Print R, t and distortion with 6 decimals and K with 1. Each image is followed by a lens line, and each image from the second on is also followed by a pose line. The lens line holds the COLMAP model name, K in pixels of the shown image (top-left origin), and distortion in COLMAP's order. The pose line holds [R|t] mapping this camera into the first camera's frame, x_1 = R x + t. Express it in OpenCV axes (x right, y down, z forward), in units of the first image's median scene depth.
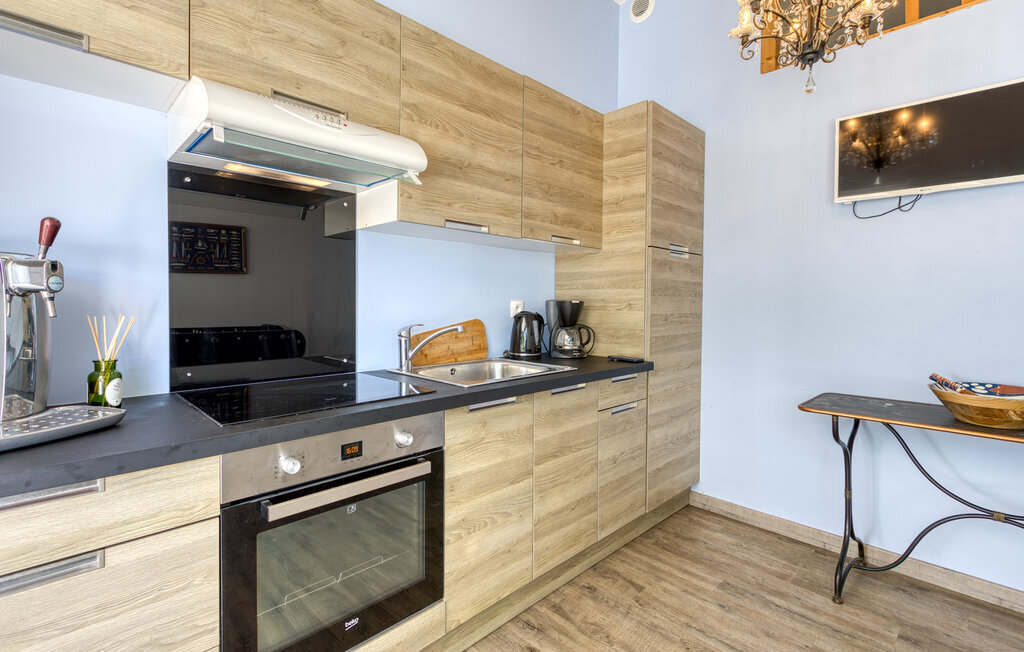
lens RADIAL K [[472.7, 0, 510.4], [0, 472.7, 308.7], [0, 0, 1]] dist [-0.001251, 0.001024]
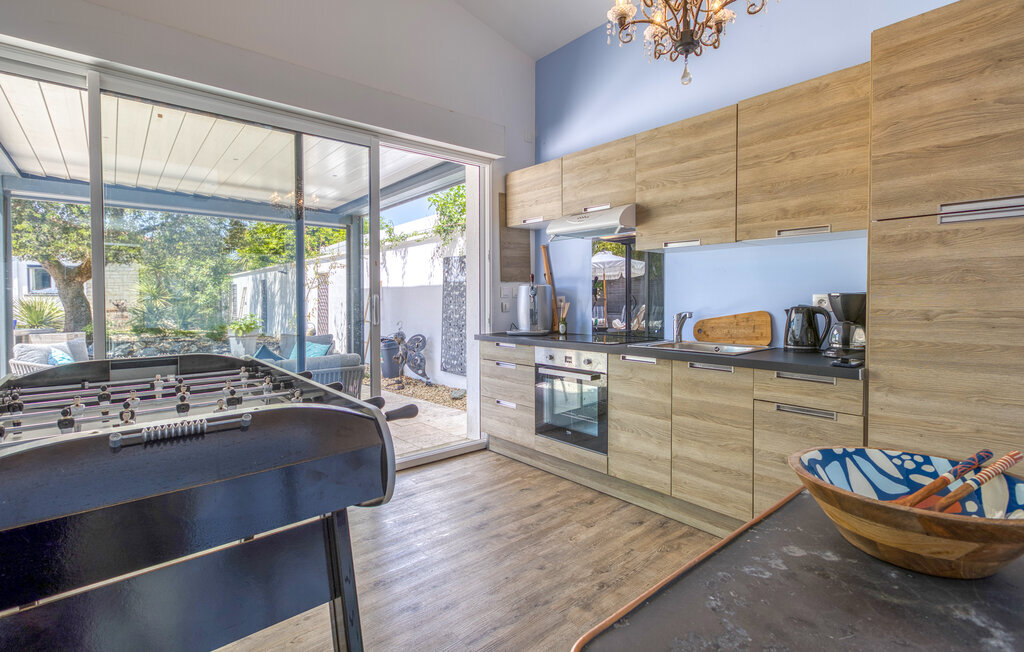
lens RADIAL K [[472.7, 0, 510.4], [0, 472.7, 308.7], [0, 0, 1]] dist [-0.001251, 0.001024]
pose [[-0.067329, 0.011616, -0.997663, 1.442874], [-0.013875, 0.999825, 0.012577, 0.012502], [0.997634, 0.014690, -0.067156, 0.606444]]
